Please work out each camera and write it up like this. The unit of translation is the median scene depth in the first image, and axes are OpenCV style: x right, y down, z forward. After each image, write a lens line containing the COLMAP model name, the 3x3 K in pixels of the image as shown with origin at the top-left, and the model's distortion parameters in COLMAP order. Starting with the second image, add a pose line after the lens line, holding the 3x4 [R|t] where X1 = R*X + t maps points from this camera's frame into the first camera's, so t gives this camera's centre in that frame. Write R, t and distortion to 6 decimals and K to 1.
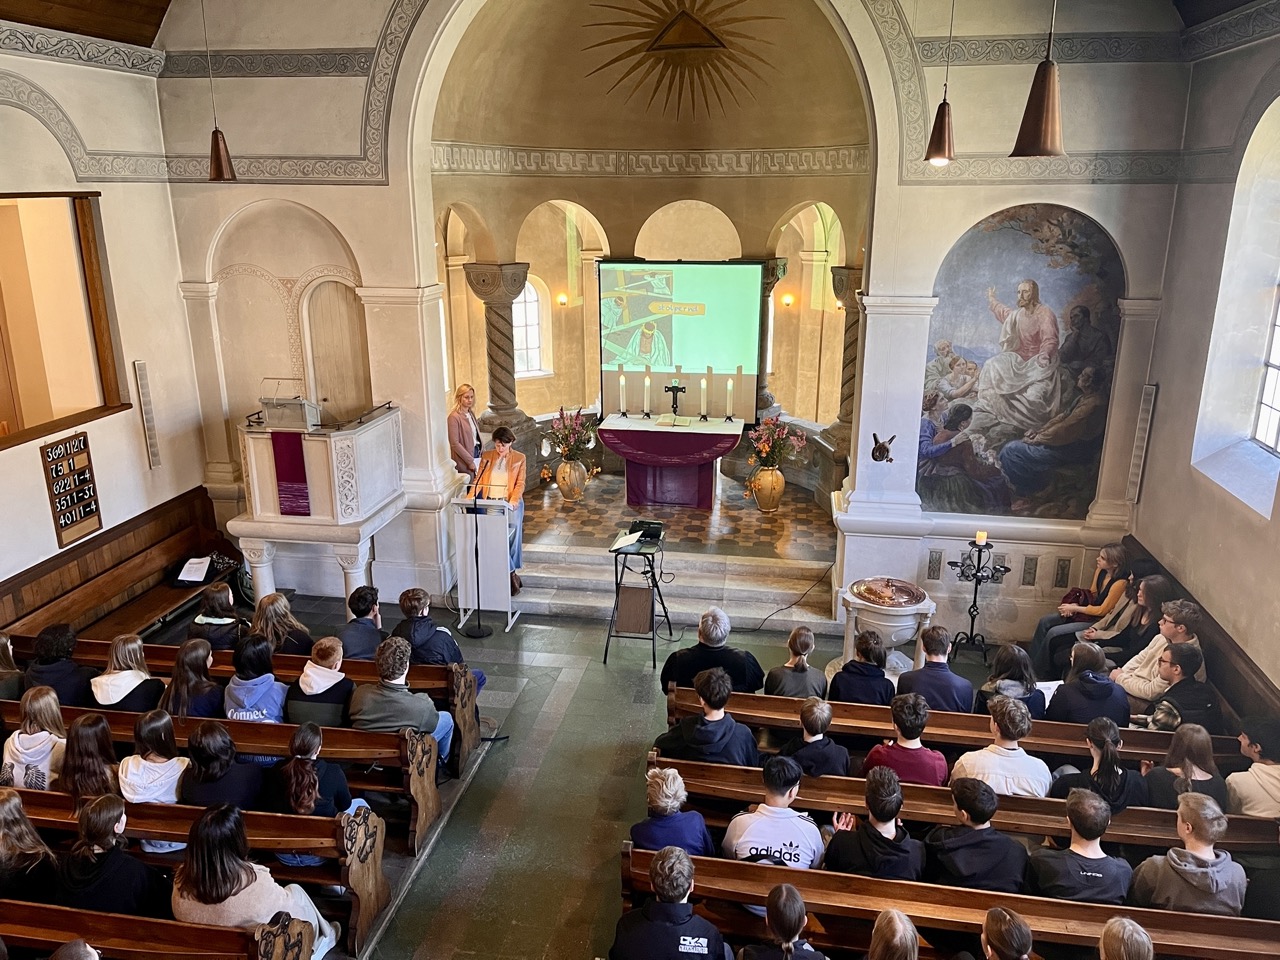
lens RADIAL K [[968.3, 0, 646.6], [0, 968.3, 471.6], [0, 0, 1]] dist [0.004987, -0.006699]
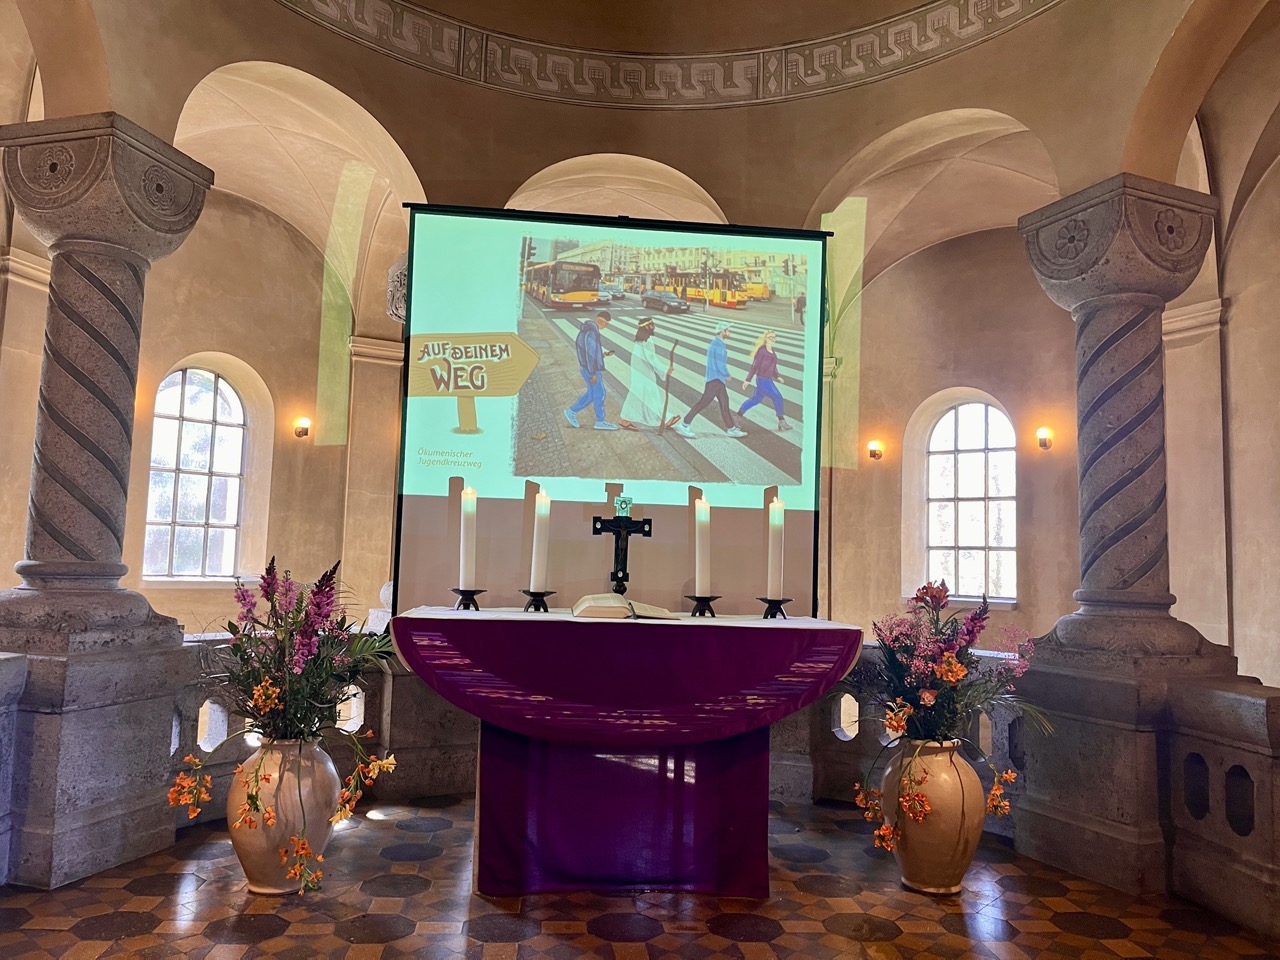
lens RADIAL K [[968.3, 0, 646.6], [0, 968.3, 471.6], [0, 0, 1]] dist [0.004987, -0.006699]
pose [[0.968026, 0.050697, 0.245673, -0.048016], [0.043157, 0.931103, -0.362194, 0.023095], [-0.247109, 0.361215, 0.899144, 0.665830]]
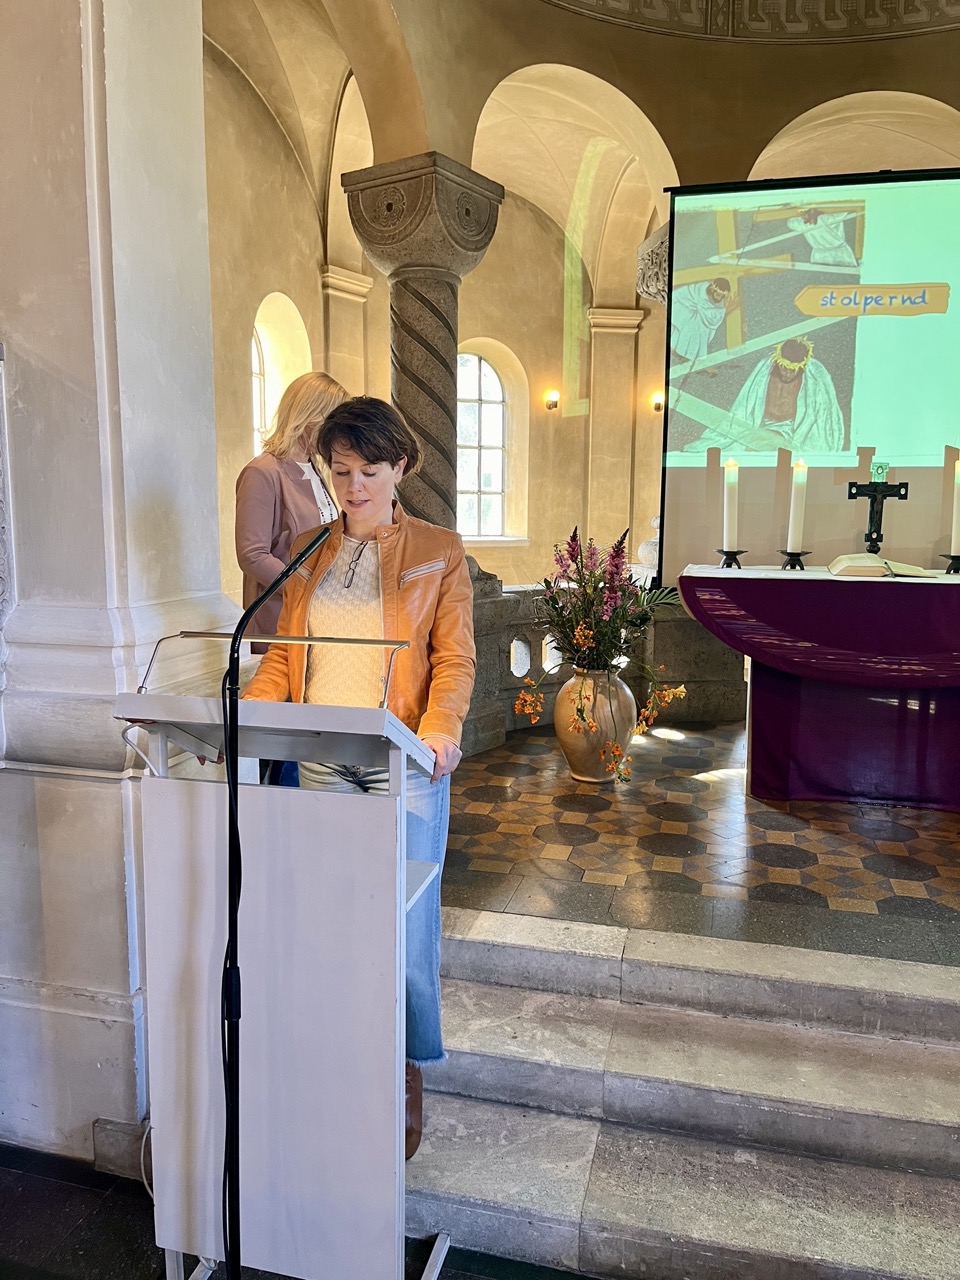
lens RADIAL K [[967.7, 0, 480.0], [0, 967.7, 640.0], [0, 0, 1]] dist [0.059735, -0.097545]
pose [[0.994463, 0.022341, -0.102681, -0.082972], [-0.036874, 0.989194, -0.141901, 0.031042], [0.098402, 0.144901, 0.984541, 0.610564]]
